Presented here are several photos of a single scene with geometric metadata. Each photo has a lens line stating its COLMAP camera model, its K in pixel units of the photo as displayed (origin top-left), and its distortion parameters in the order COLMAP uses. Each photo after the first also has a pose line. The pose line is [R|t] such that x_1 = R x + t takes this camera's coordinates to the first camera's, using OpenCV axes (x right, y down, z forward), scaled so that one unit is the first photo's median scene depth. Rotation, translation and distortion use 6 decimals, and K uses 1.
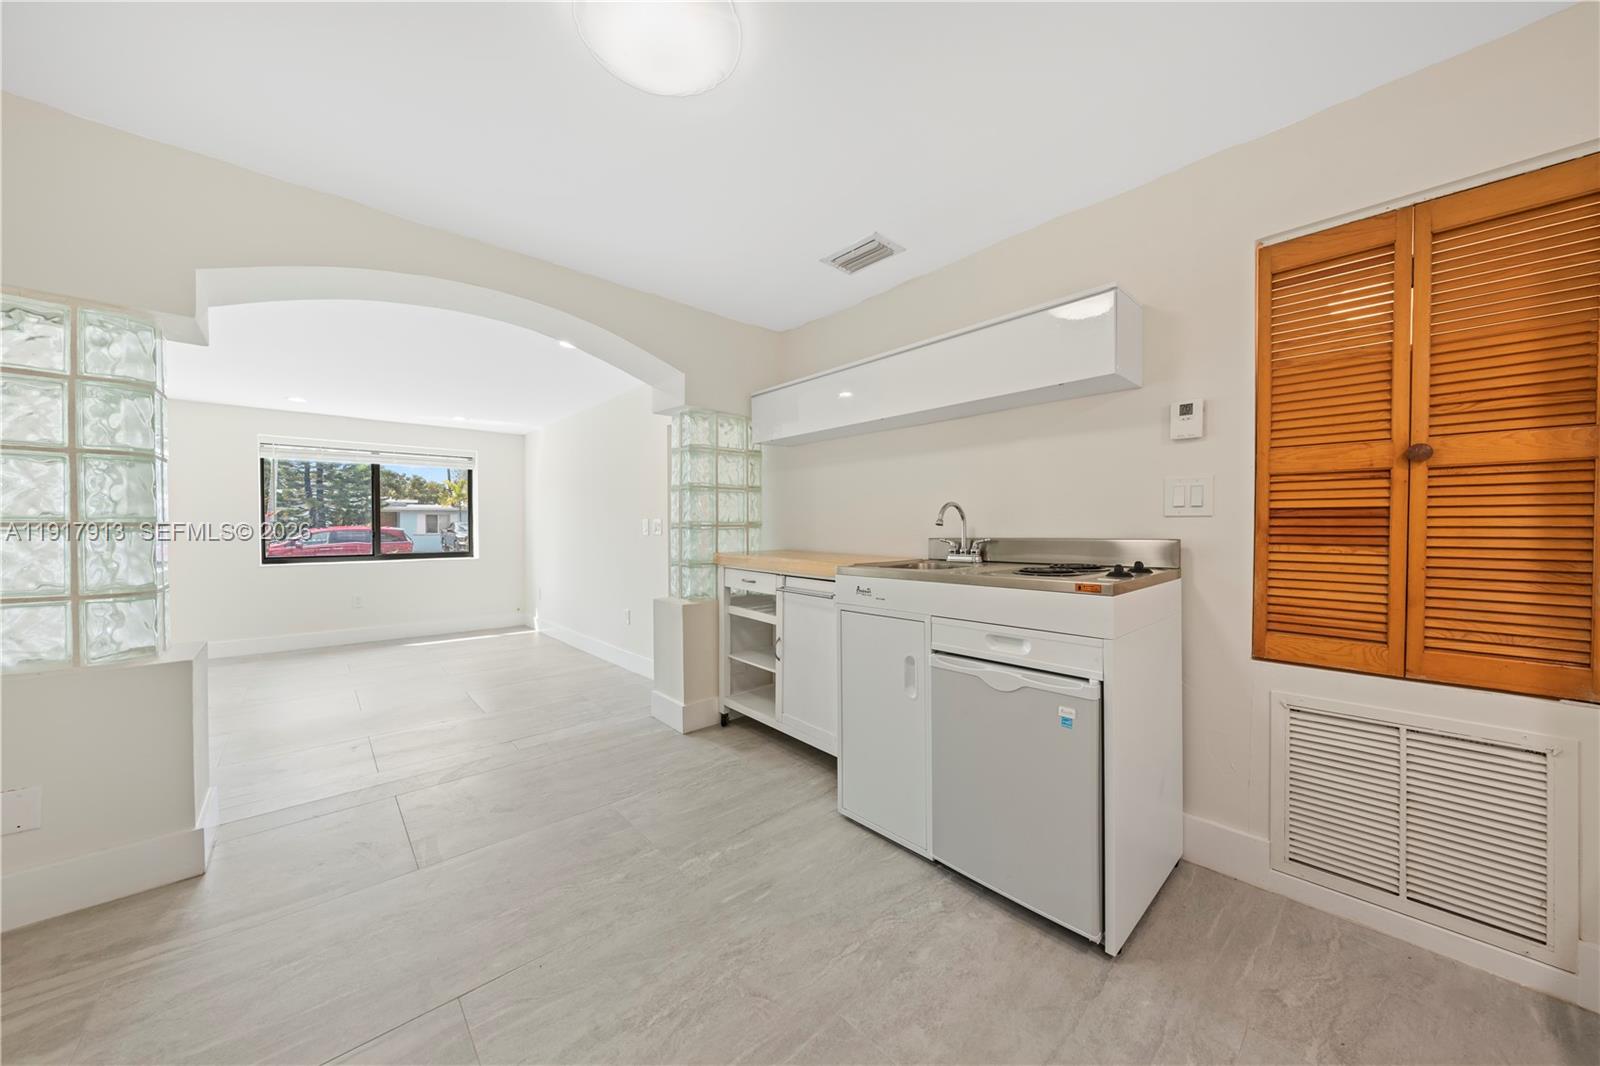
lens RADIAL K [[546.1, 0, 800.0], [0, 546.1, 533.0], [0, 0, 1]] dist [0.000184, 0.000132]
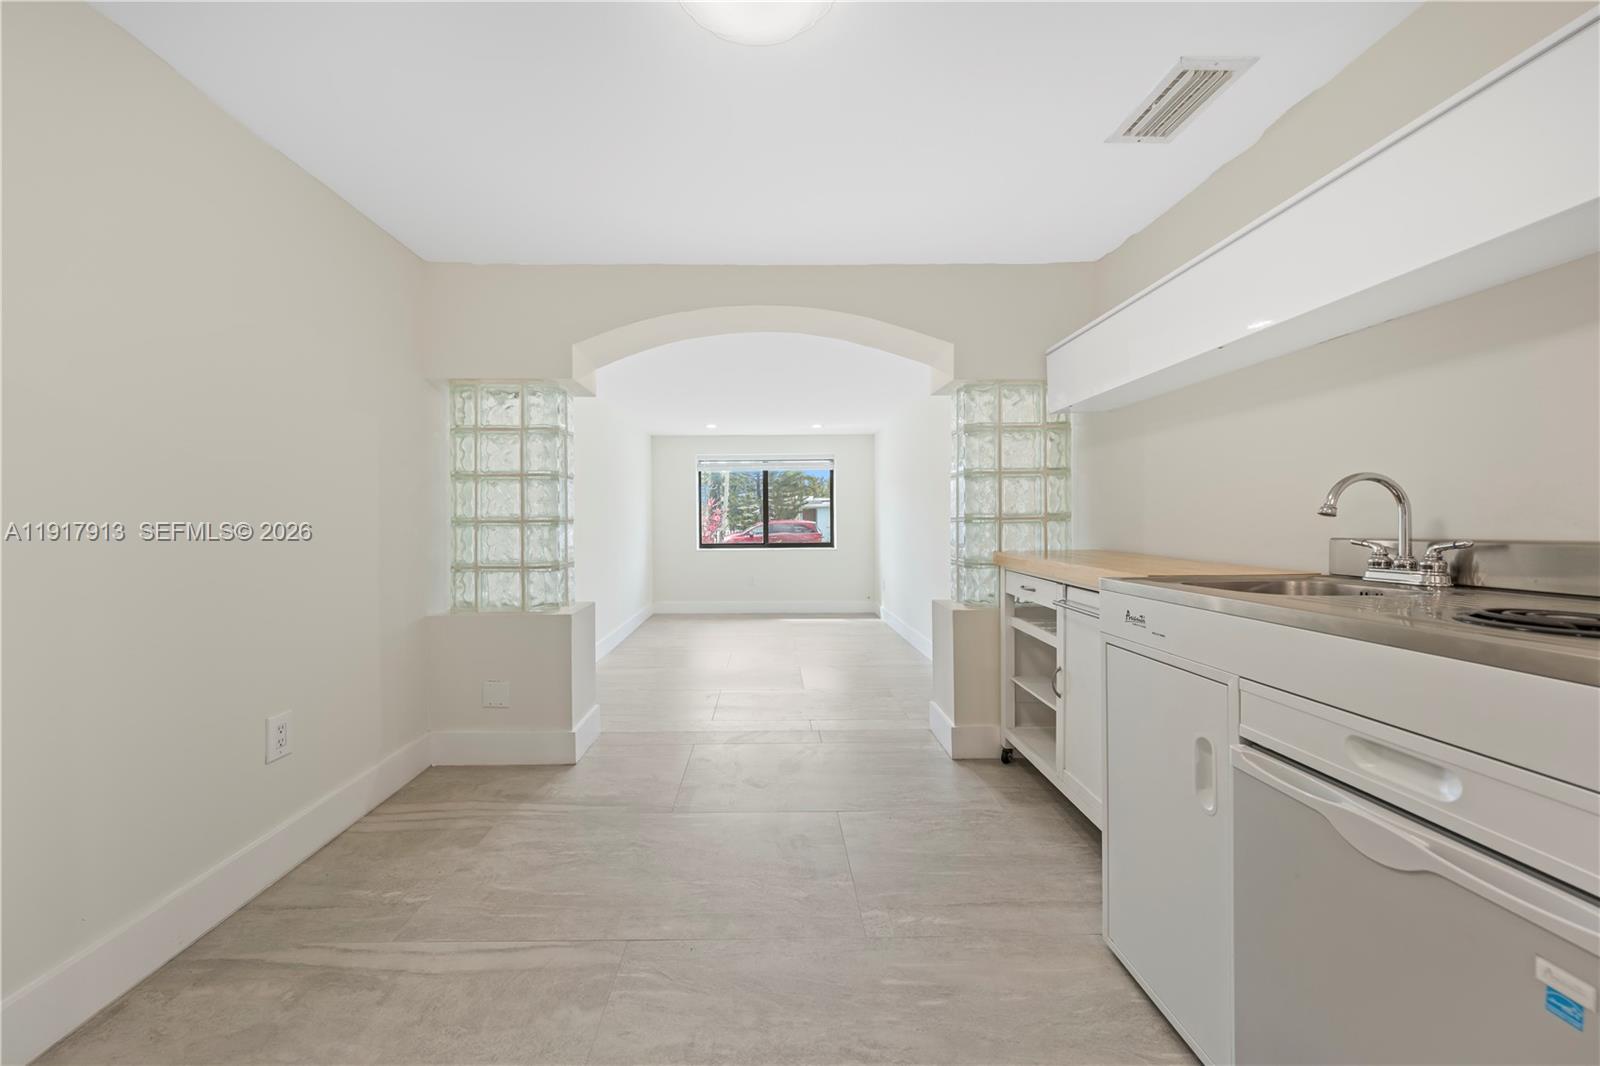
lens RADIAL K [[554.1, 0, 774.7], [0, 554.1, 524.0], [0, 0, 1]] dist [-0.000892, 0.000305]
pose [[0.747120, -0.001141, -0.664688, 0.180372], [-0.001055, 0.999995, -0.002903, -0.003010], [0.664689, 0.002870, 0.747115, 0.172147]]
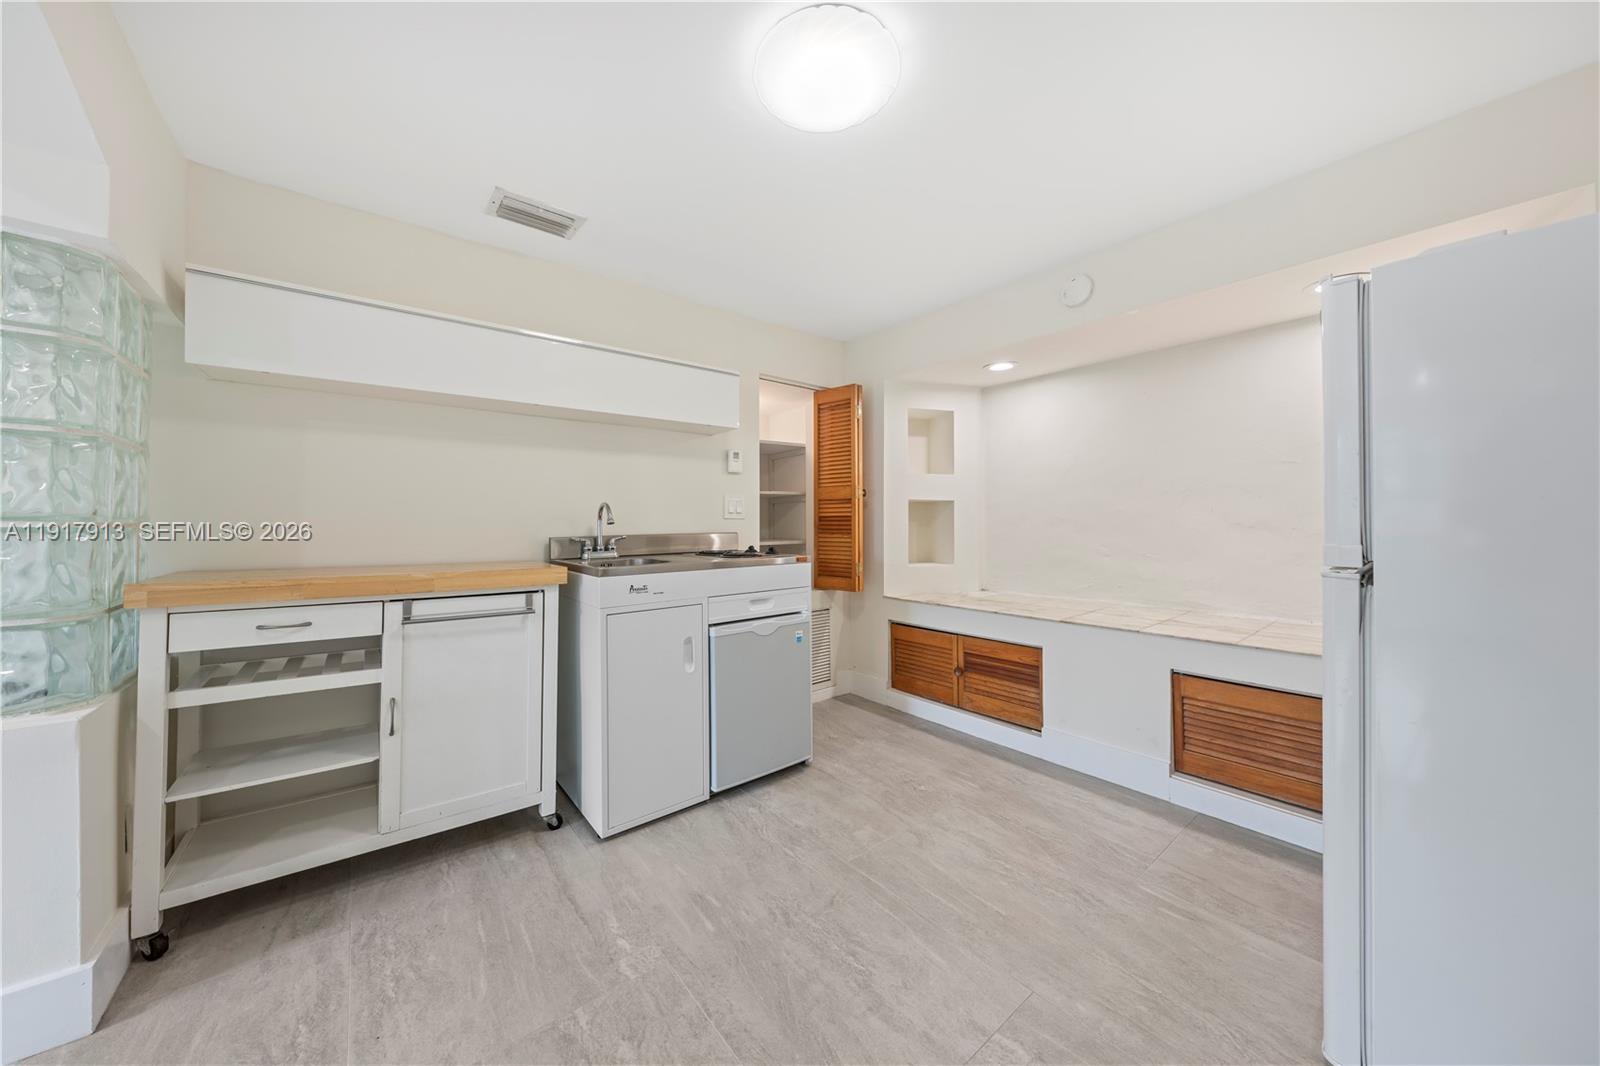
lens RADIAL K [[538.0, 0, 800.0], [0, 538.0, 533.0], [0, 0, 1]] dist [-0.000059, -0.000039]
pose [[0.060152, -0.010309, 0.998136, -0.646946], [0.017359, 0.999806, 0.009280, 0.000037], [-0.998038, 0.016769, 0.060319, 0.494881]]
